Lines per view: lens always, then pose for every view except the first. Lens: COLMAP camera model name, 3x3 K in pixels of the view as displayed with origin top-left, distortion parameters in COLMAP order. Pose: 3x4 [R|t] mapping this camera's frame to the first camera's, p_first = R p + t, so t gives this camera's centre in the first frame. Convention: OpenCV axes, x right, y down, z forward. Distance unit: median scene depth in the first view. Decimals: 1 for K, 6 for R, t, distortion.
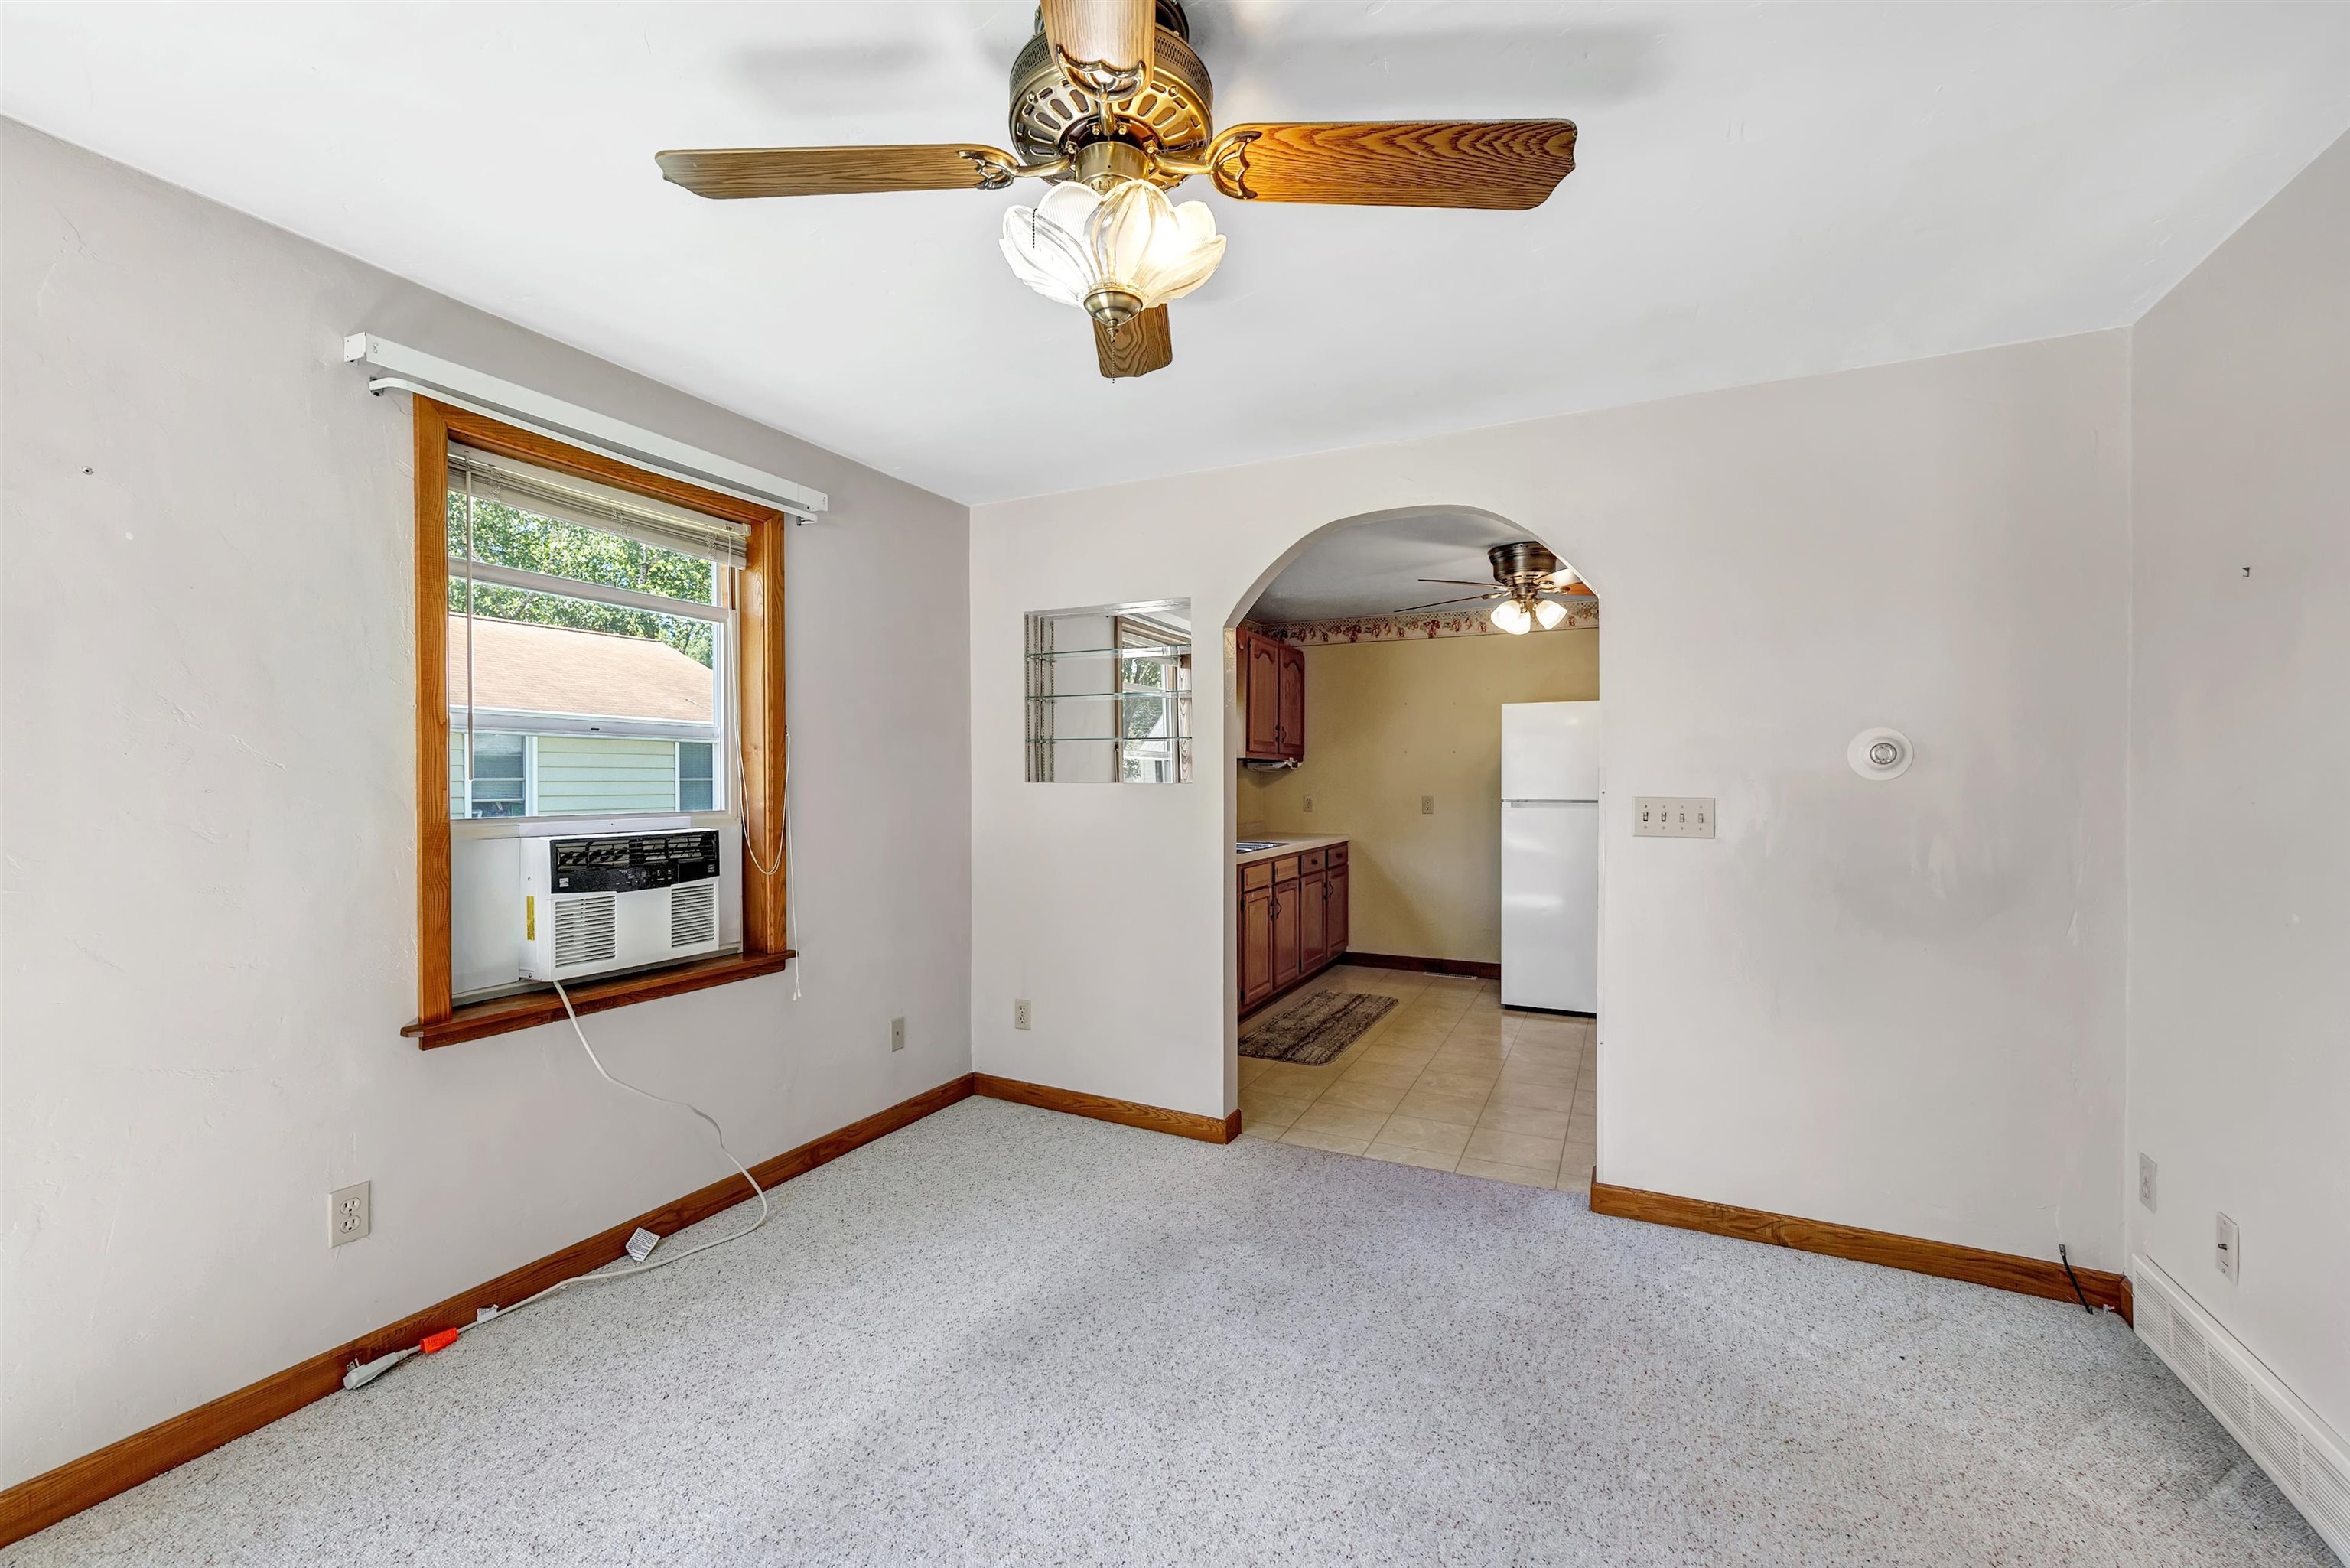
lens RADIAL K [[949.7, 0, 1170.9], [0, 949.7, 785.4], [0, 0, 1]] dist [-0.003537, -0.000328]
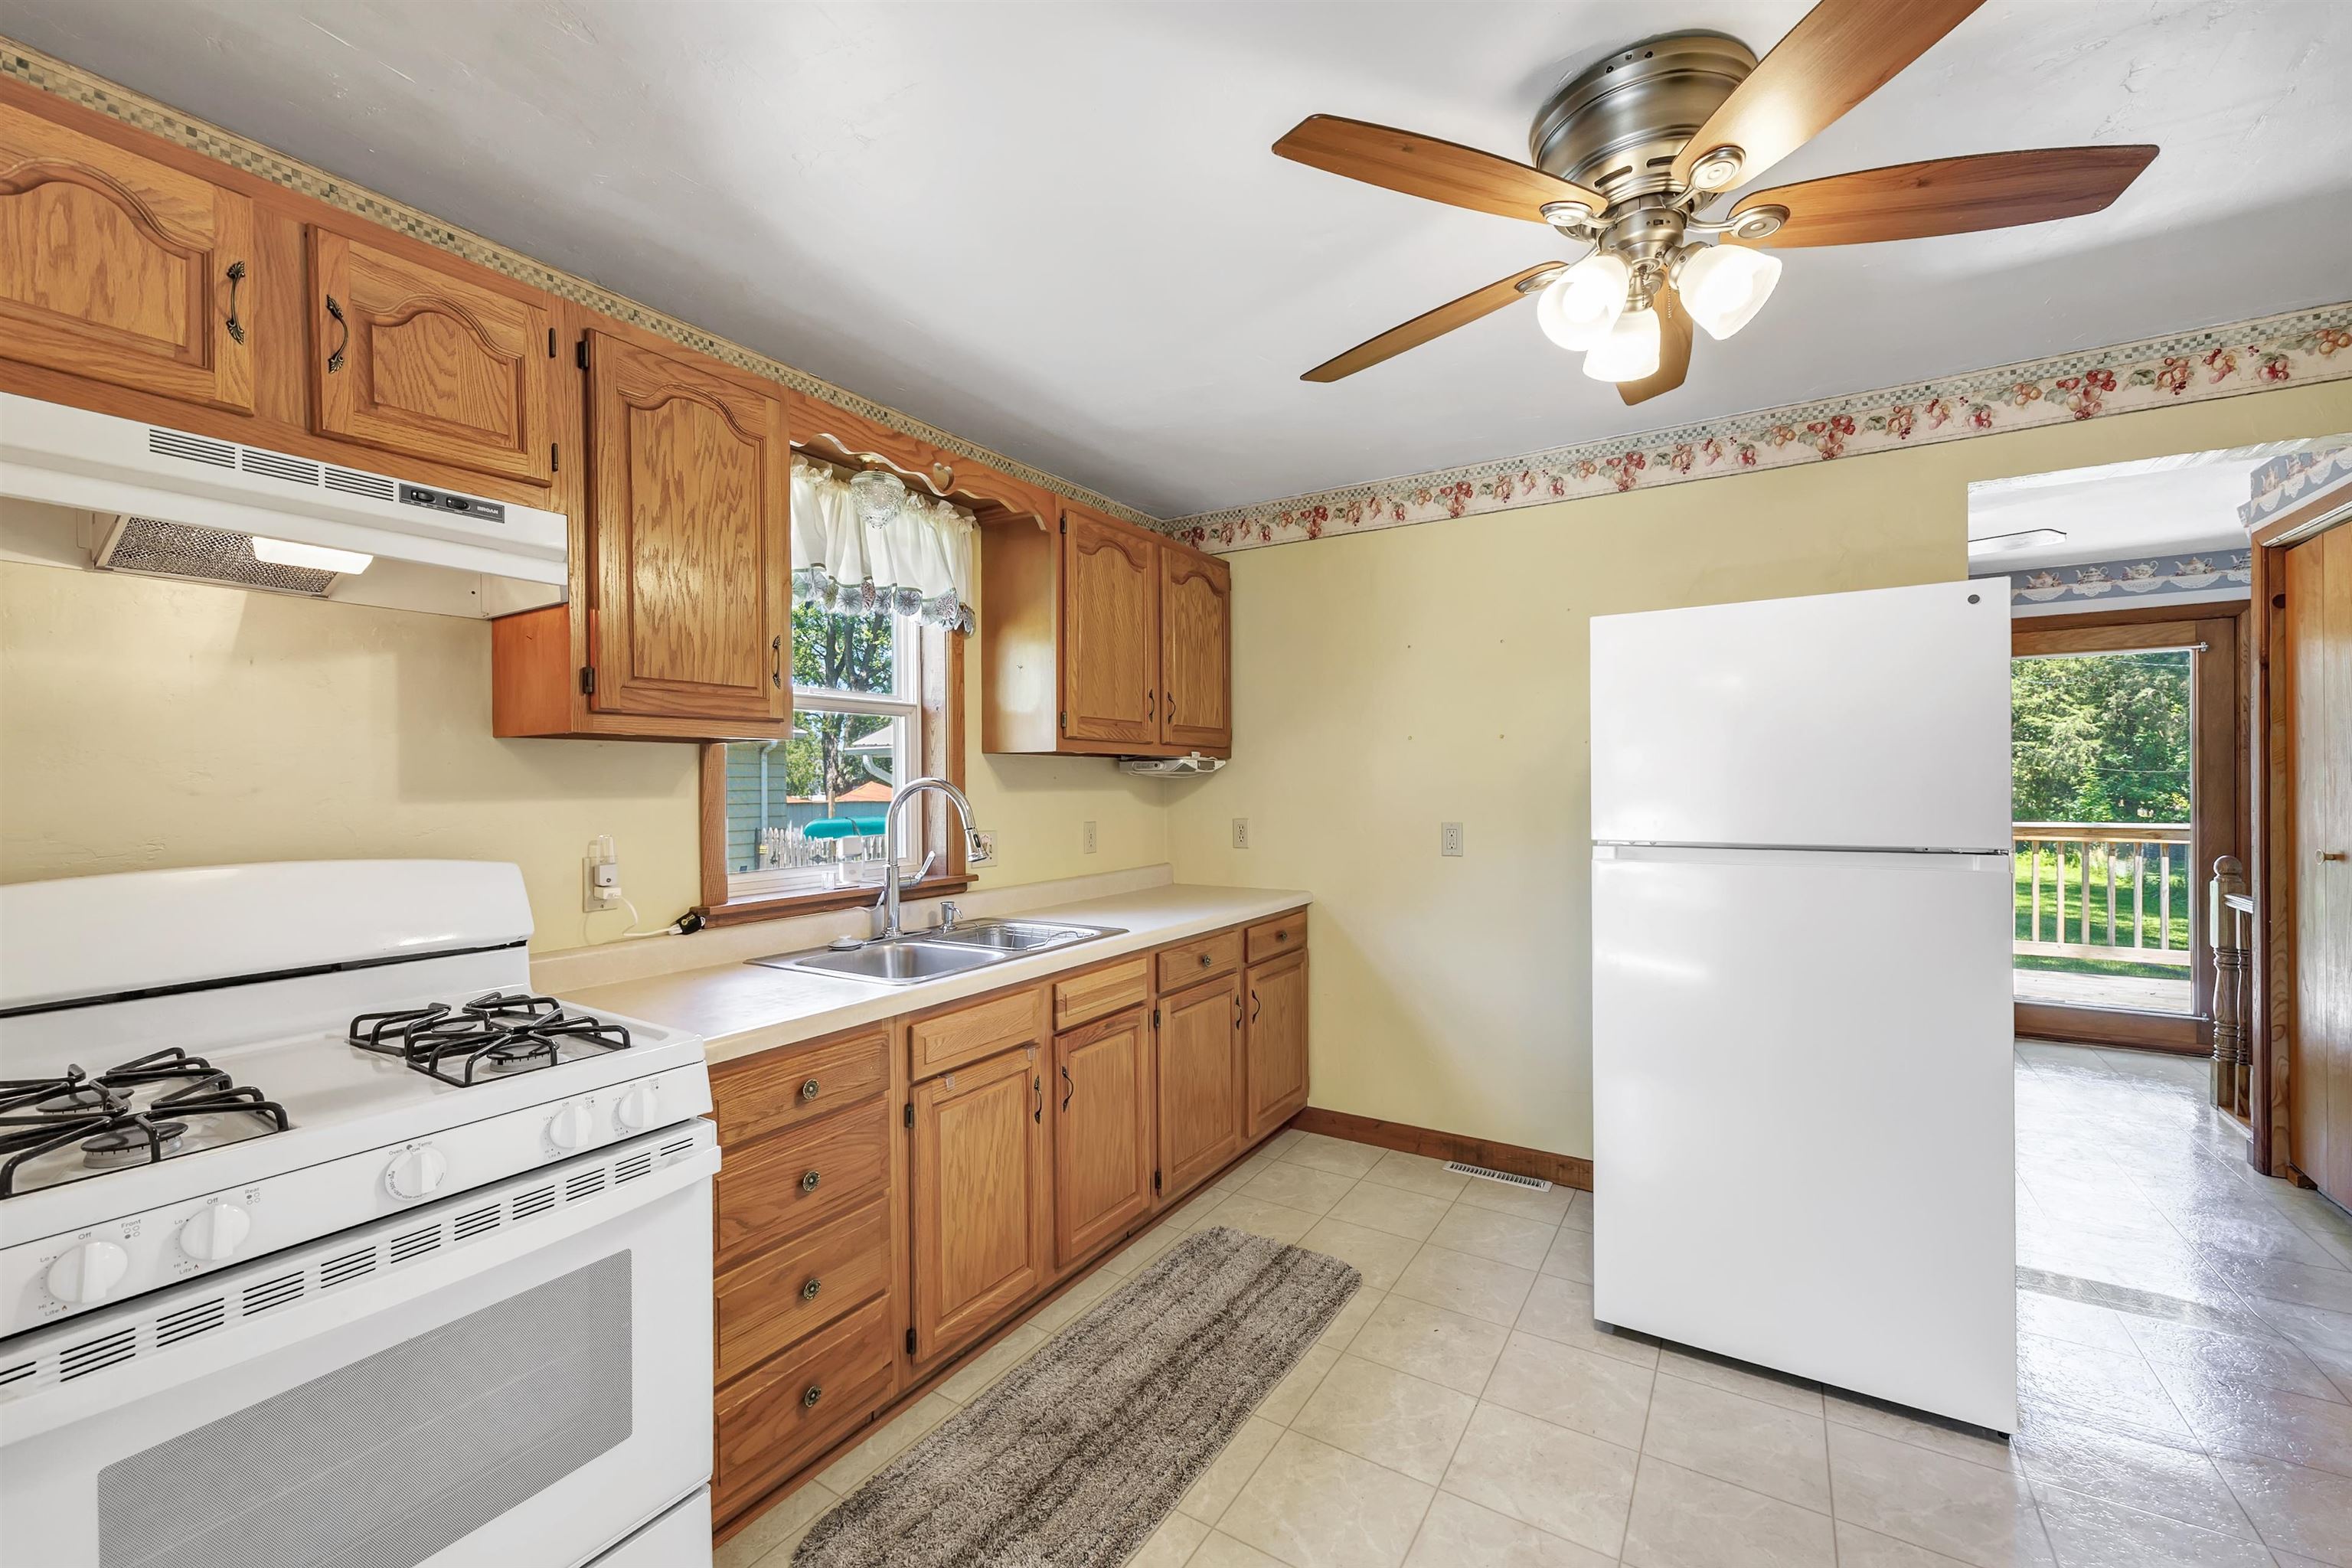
lens RADIAL K [[950.6, 0, 1168.1], [0, 950.6, 784.4], [0, 0, 1]] dist [-0.003537, -0.000328]
pose [[0.993921, -0.007195, -0.109861, 0.174783], [0.006748, 0.999967, -0.004441, -0.008289], [0.109890, 0.003672, 0.993937, 0.469416]]
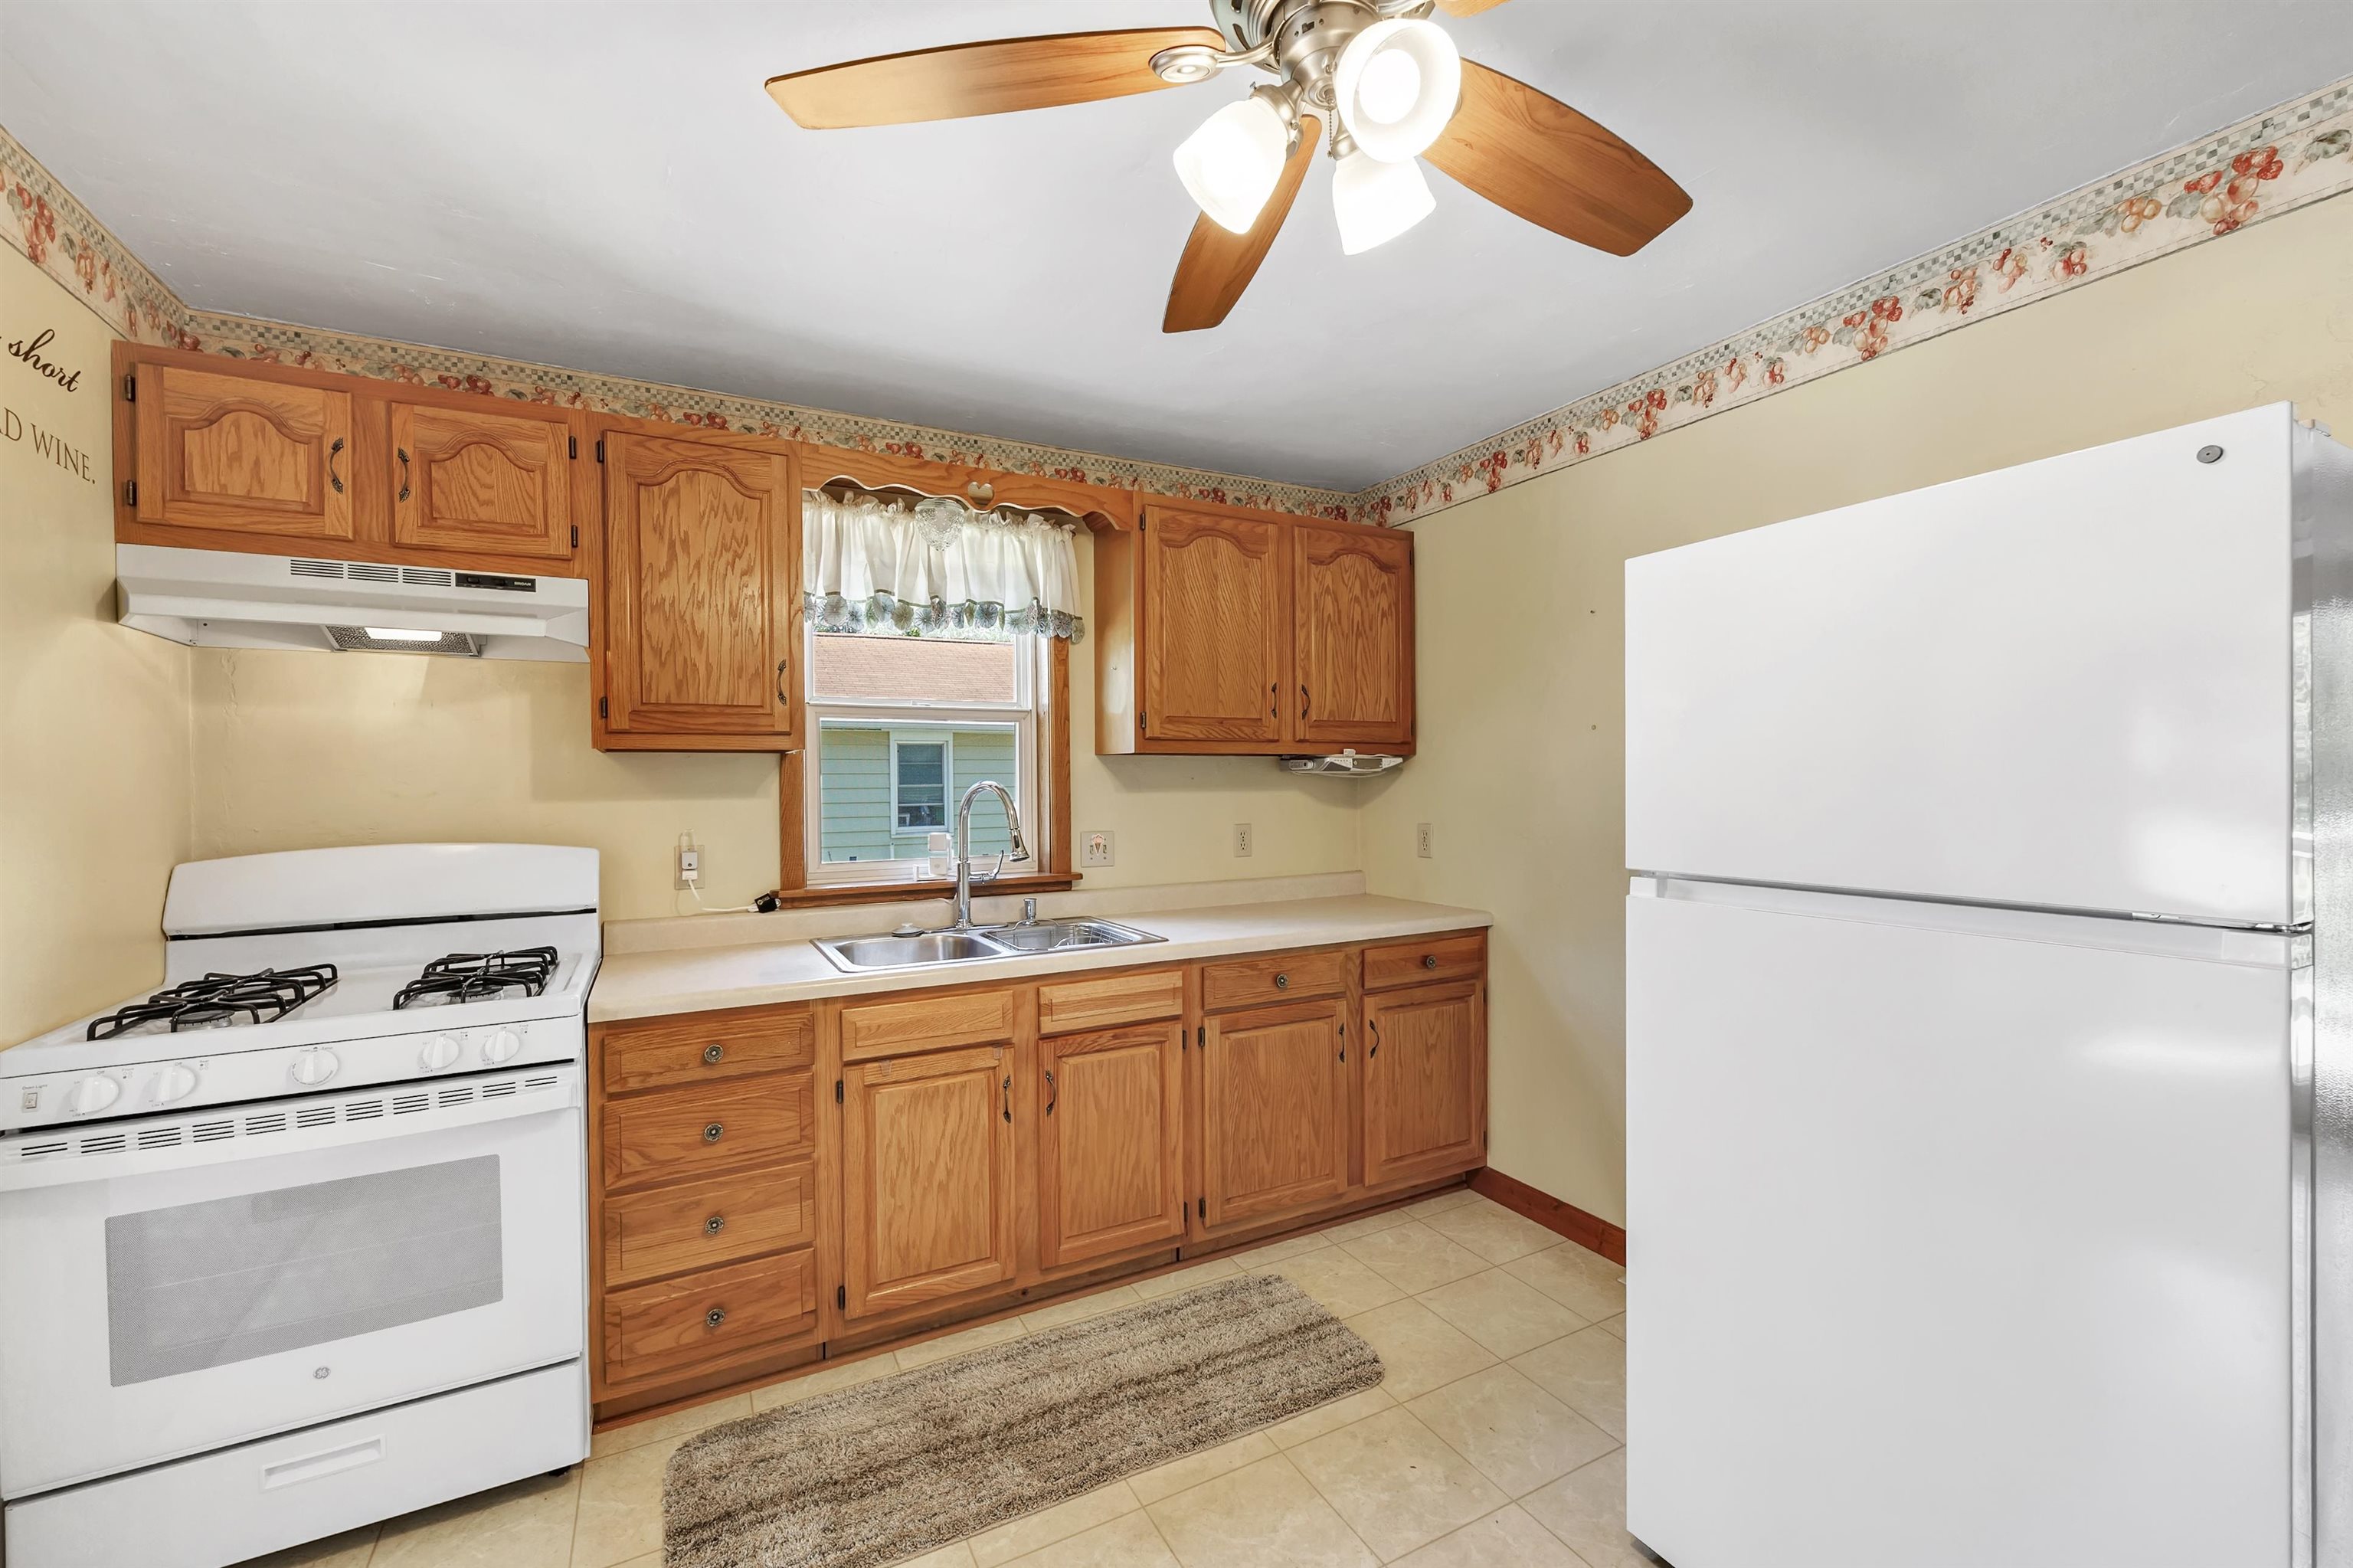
lens RADIAL K [[951.0, 0, 1164.9], [0, 951.0, 785.8], [0, 0, 1]] dist [-0.003537, -0.000328]
pose [[0.806899, -0.003563, -0.590679, 0.347674], [0.005025, 0.999987, 0.000832, -0.011162], [0.590669, -0.003640, 0.806906, 0.562044]]
